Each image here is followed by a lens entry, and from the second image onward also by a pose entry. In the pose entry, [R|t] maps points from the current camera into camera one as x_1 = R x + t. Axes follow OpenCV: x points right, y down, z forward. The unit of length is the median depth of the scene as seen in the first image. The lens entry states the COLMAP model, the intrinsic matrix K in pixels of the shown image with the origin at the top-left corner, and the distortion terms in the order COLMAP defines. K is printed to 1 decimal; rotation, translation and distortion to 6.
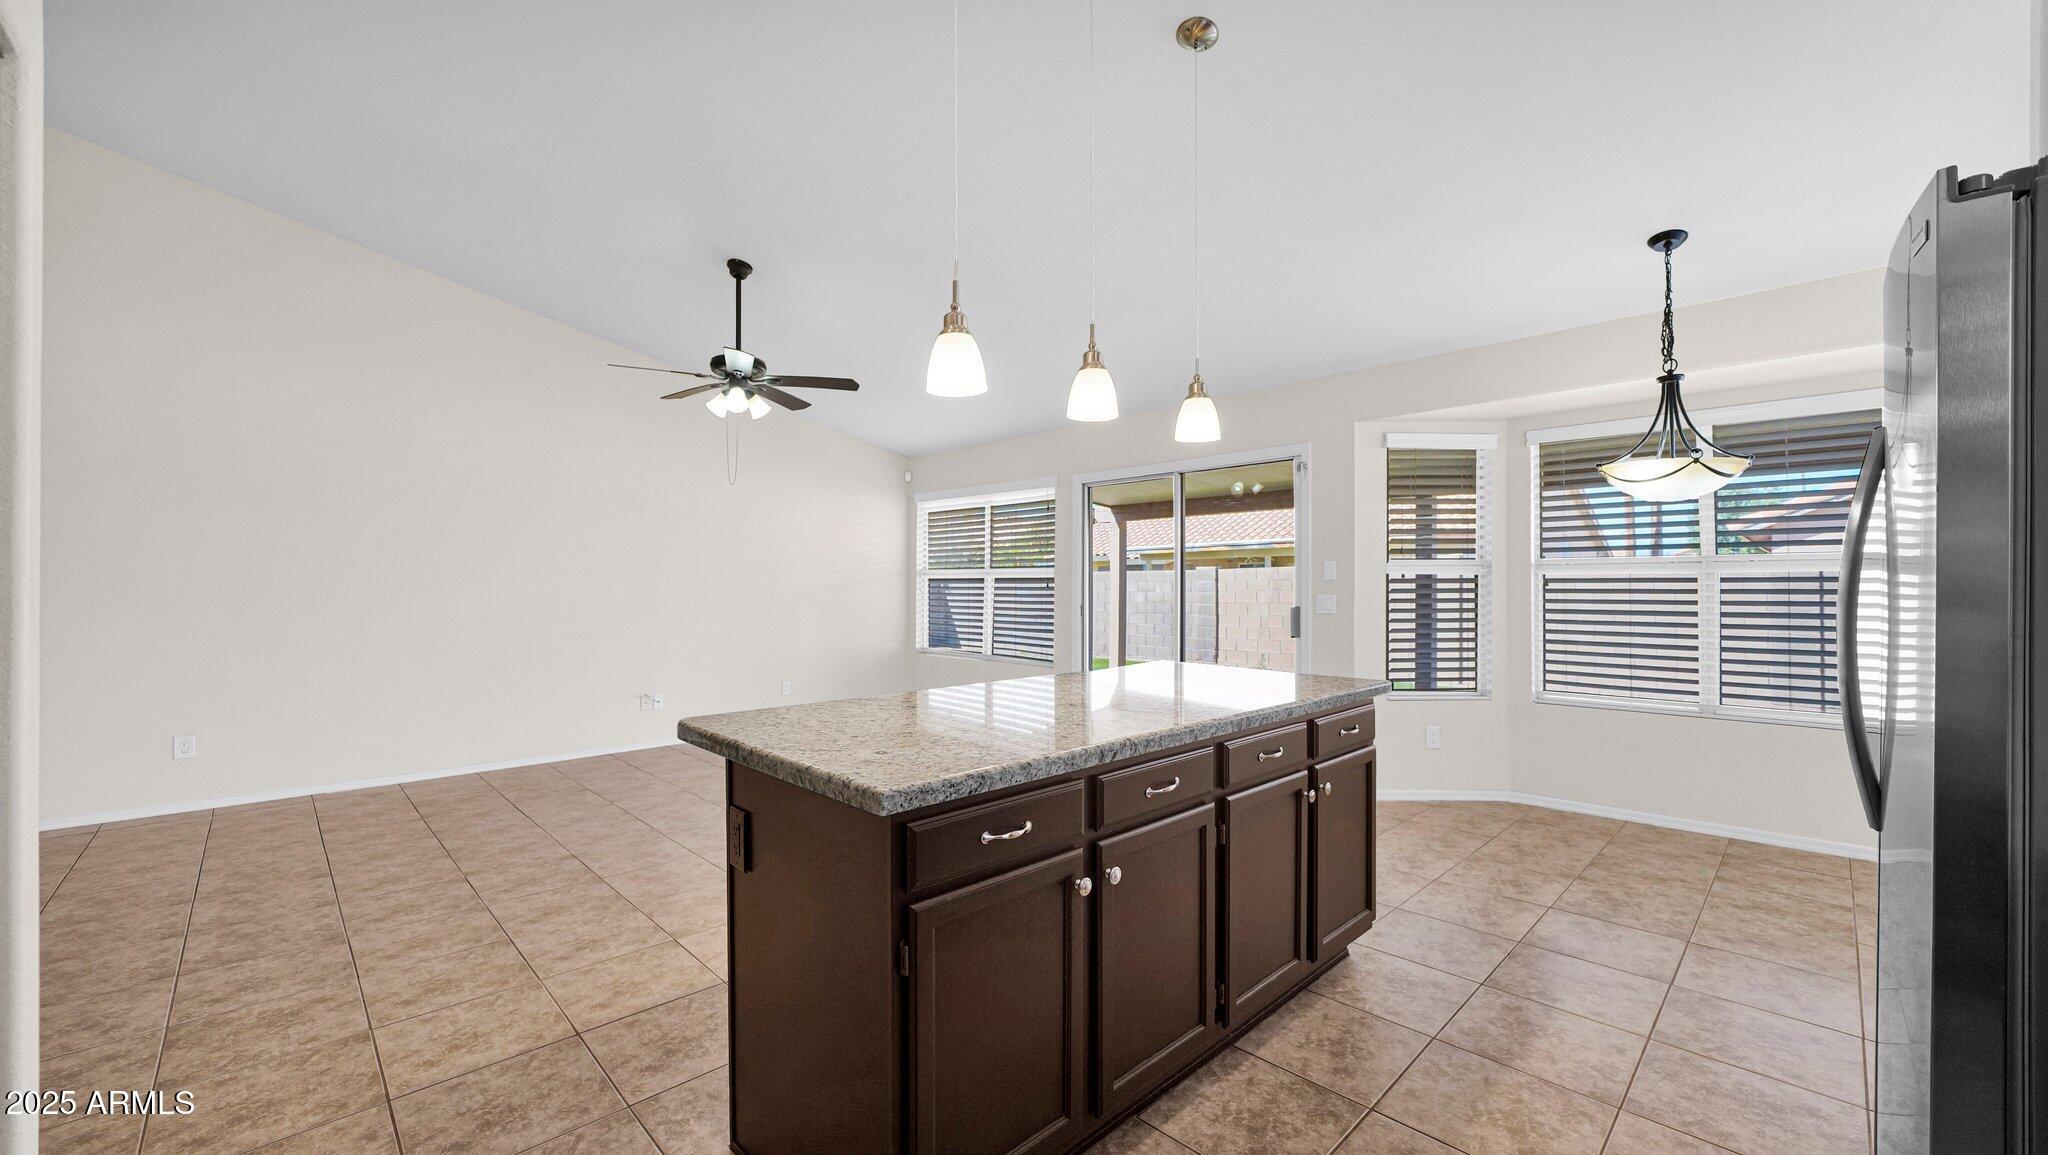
lens RADIAL K [[799.4, 0, 1024.0], [0, 799.4, 577.5], [0, 0, 1]] dist [0.020970, 0.000038]
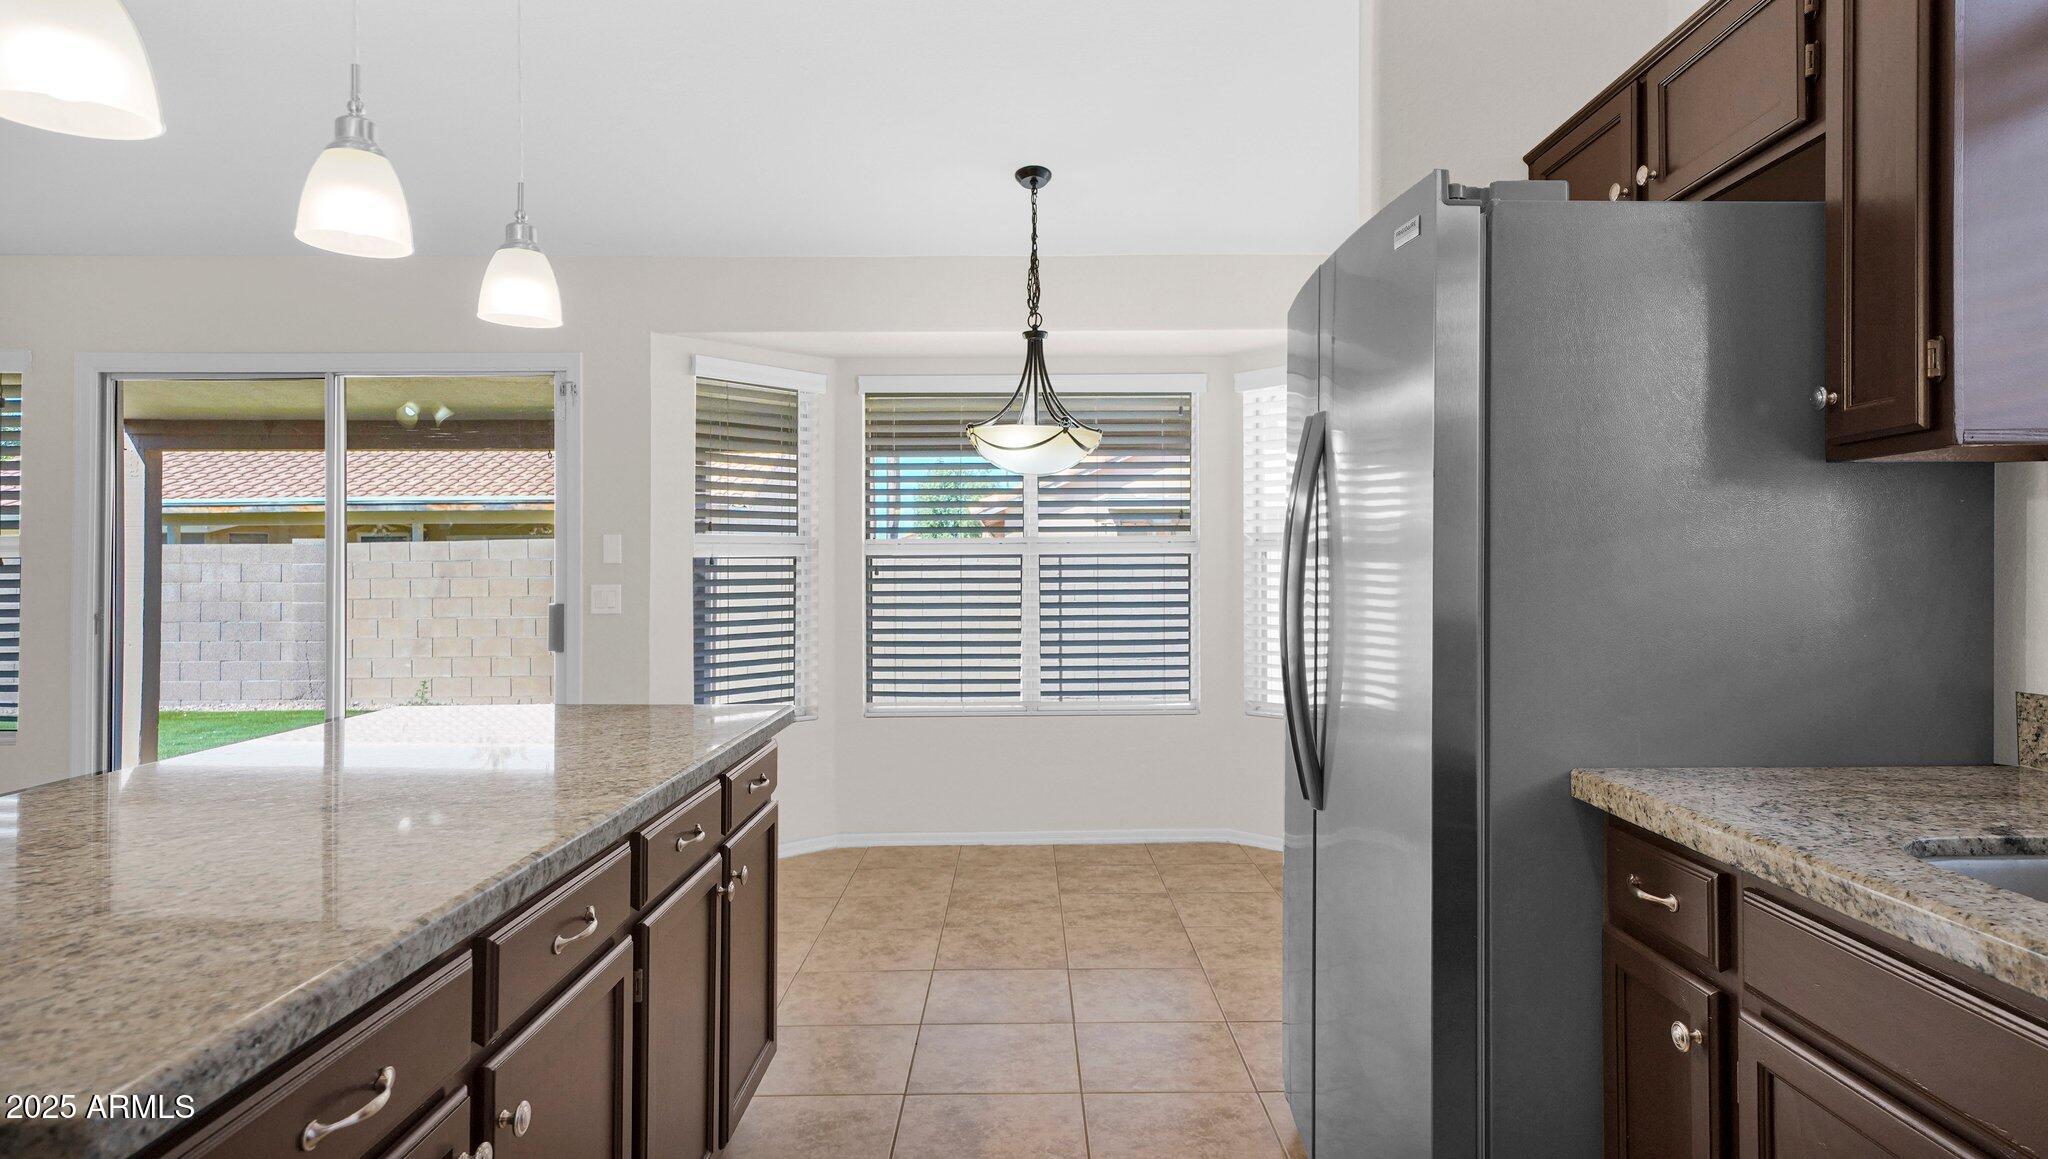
lens RADIAL K [[1164.3, 0, 1019.5], [0, 1164.3, 566.2], [0, 0, 1]] dist [0.026595, -0.000307]
pose [[0.703019, 0.001166, 0.711170, -0.113017], [-0.005818, 0.999975, 0.004112, 0.000526], [-0.711147, -0.007029, 0.703008, 0.119299]]
